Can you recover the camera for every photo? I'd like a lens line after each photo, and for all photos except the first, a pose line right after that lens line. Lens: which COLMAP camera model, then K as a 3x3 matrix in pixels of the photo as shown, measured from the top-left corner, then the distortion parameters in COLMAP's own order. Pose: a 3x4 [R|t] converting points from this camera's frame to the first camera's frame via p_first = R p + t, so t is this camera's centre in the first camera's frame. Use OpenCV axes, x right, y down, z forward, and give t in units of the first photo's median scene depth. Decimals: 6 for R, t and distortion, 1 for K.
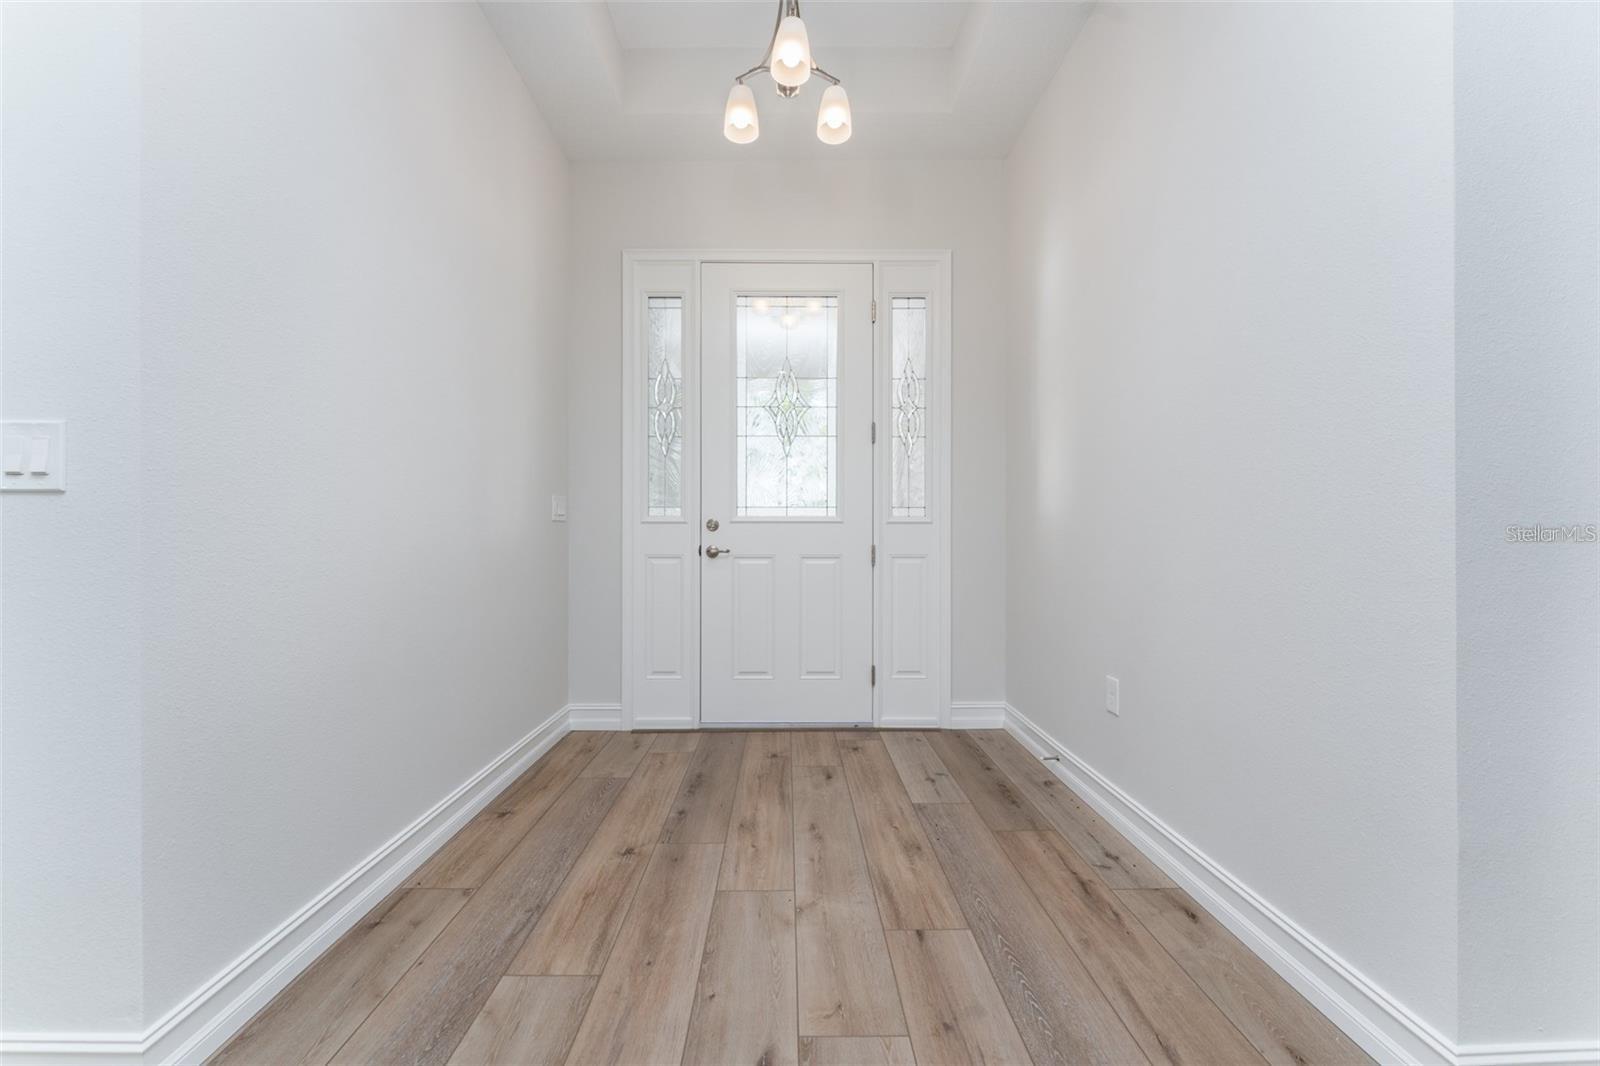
lens RADIAL K [[637.0, 0, 794.9], [0, 637.0, 535.9], [0, 0, 1]] dist [-0.003209, 0.000337]
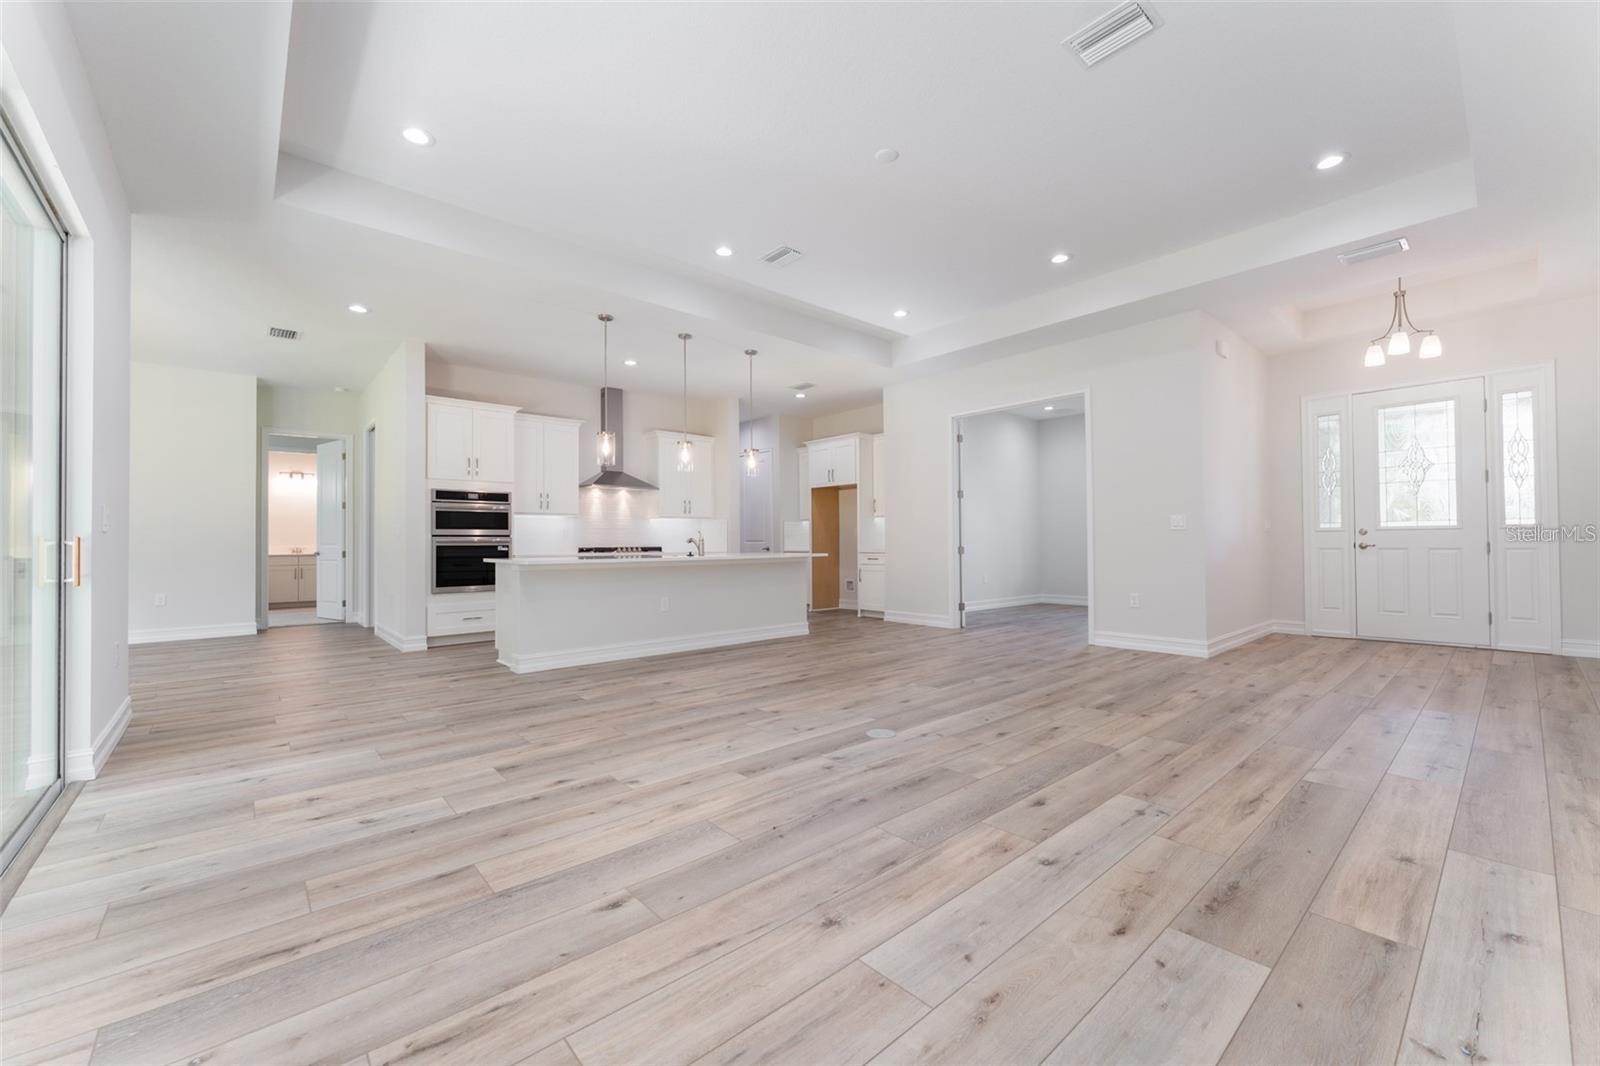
lens RADIAL K [[637.0, 0, 794.0], [0, 637.0, 534.3], [0, 0, 1]] dist [-0.003209, 0.000337]
pose [[0.649177, -0.016233, -0.760464, 0.209544], [0.011810, 0.999867, -0.011262, -0.007214], [0.760546, -0.001670, 0.649282, -1.516464]]
